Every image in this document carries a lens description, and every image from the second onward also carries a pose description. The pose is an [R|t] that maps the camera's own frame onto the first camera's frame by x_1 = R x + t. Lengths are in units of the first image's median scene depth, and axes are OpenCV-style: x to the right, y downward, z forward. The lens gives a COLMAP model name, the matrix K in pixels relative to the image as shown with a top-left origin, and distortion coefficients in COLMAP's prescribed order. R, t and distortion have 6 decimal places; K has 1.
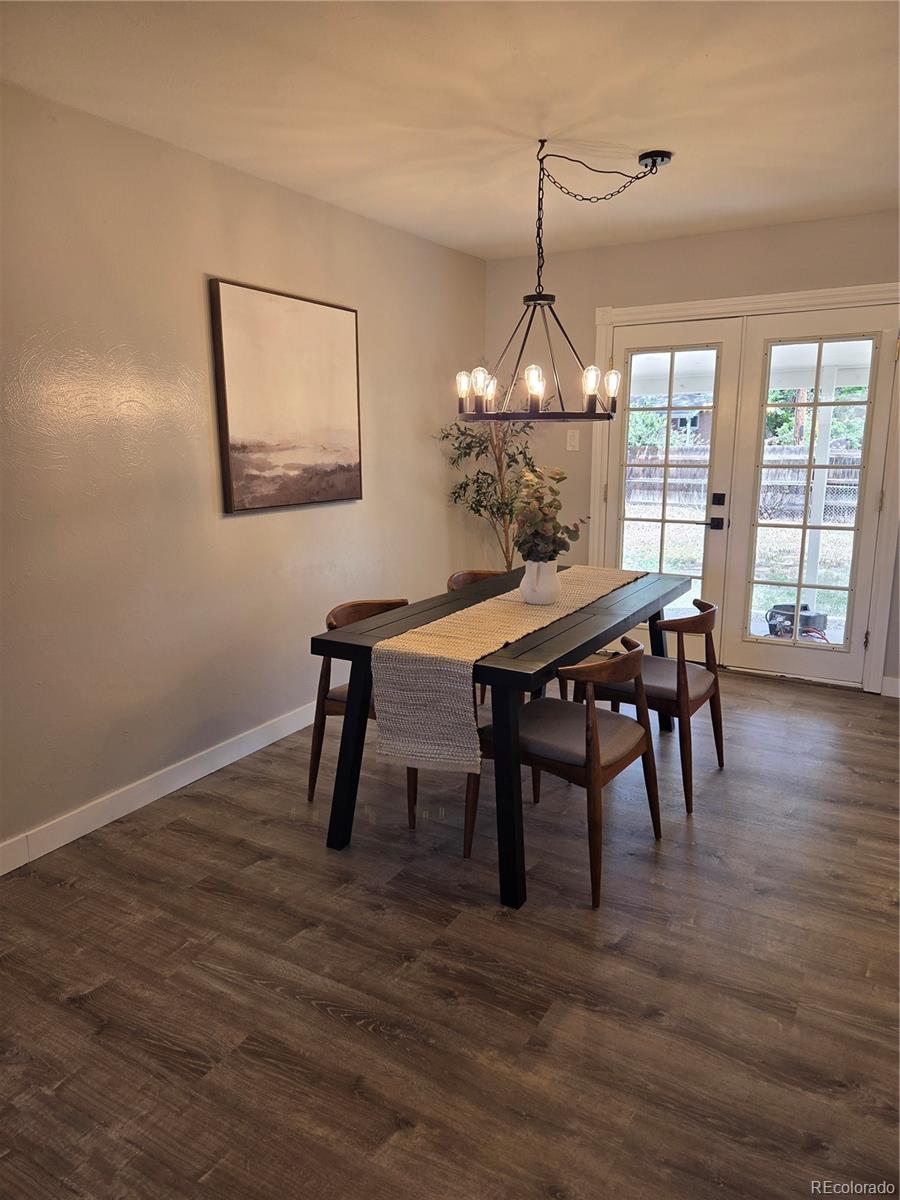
lens RADIAL K [[803.0, 0, 445.0], [0, 803.0, 599.8], [0, 0, 1]] dist [0.069609, -0.055313]
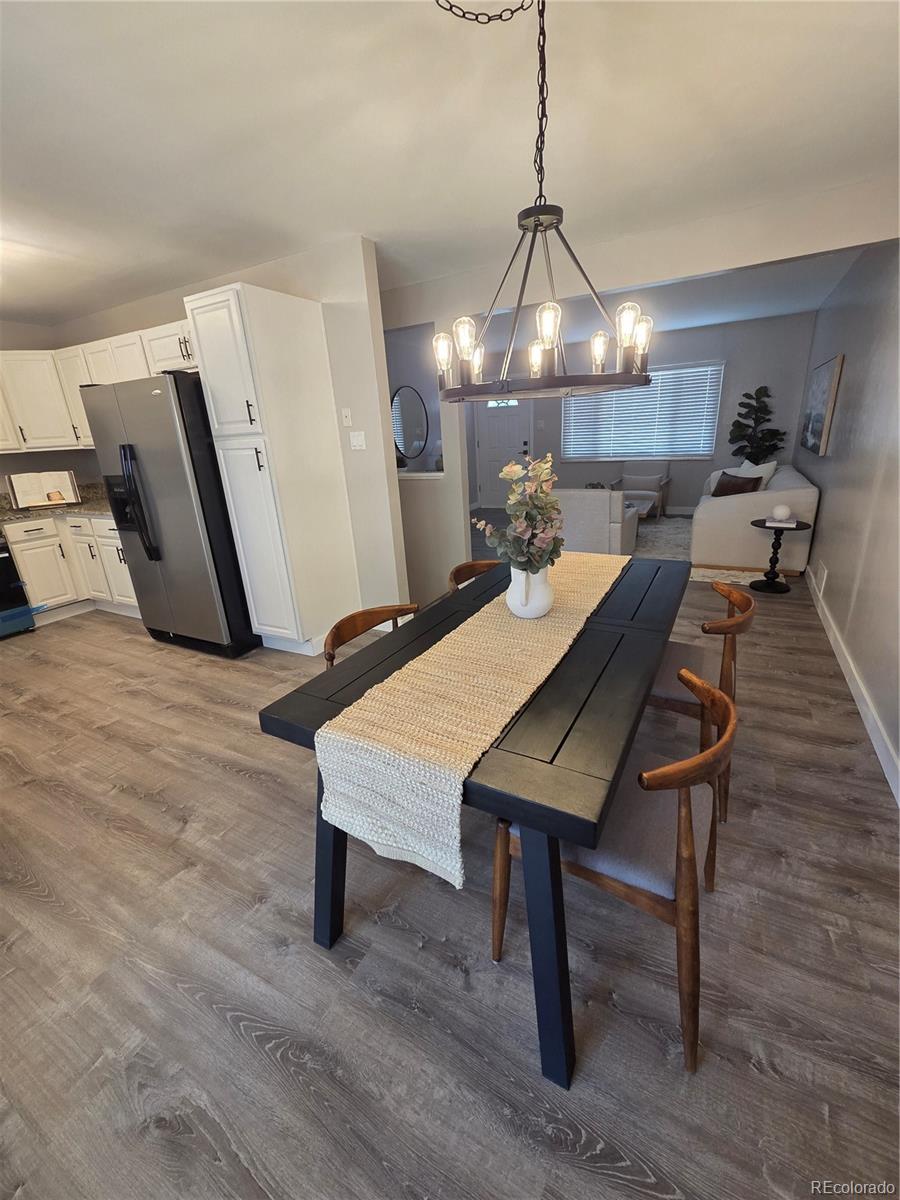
lens RADIAL K [[491.0, 0, 453.2], [0, 491.0, 597.3], [0, 0, 1]] dist [0.003375, -0.000476]
pose [[-0.997761, 0.065937, -0.011196, 0.254318], [0.050858, 0.856734, 0.513245, -0.356491], [0.043433, 0.511526, -0.858169, 1.781019]]
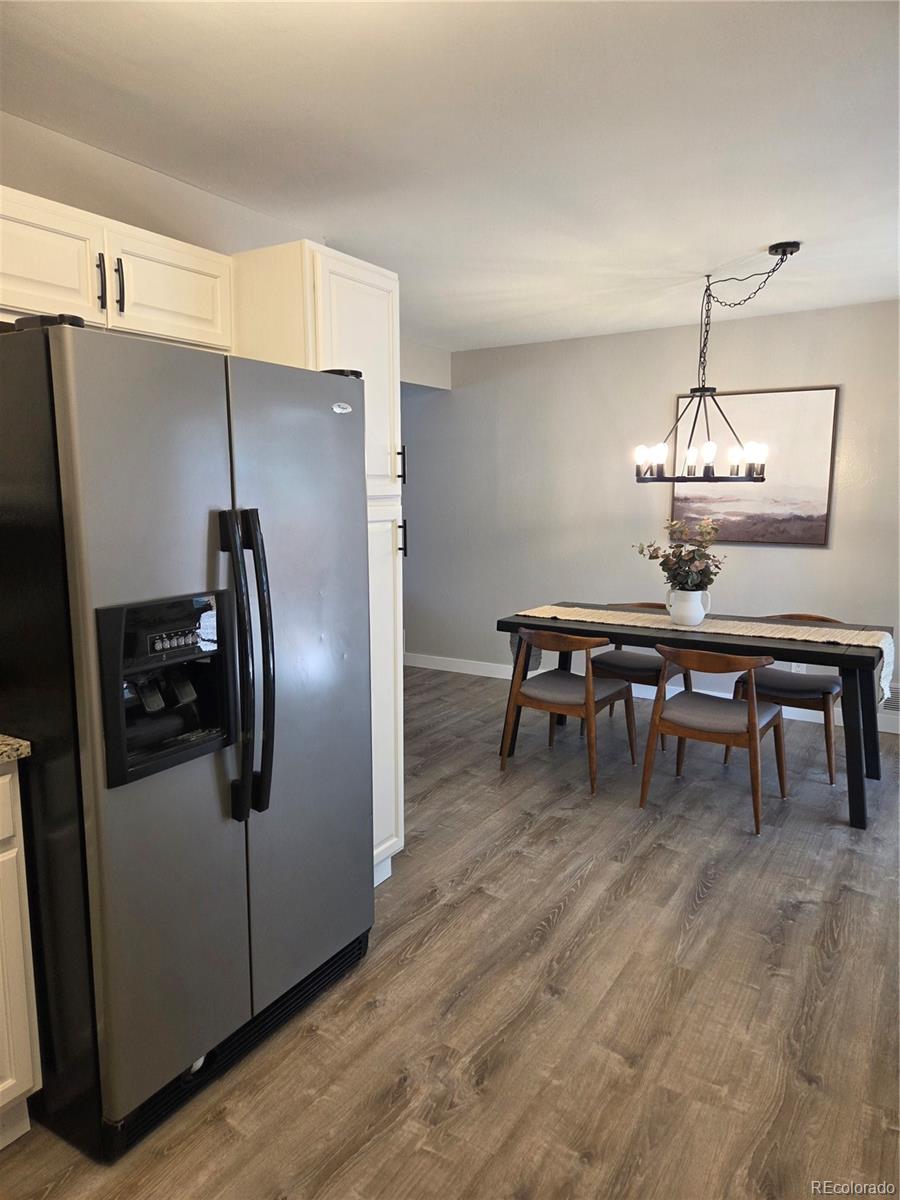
lens RADIAL K [[803.0, 0, 444.2], [0, 803.0, 591.7], [0, 0, 1]] dist [0.069609, -0.055313]
pose [[-0.035639, 0.132986, -0.990477, 1.697440], [-0.202083, 0.969673, 0.137464, -0.176351], [0.978720, 0.205058, -0.007684, 0.772864]]
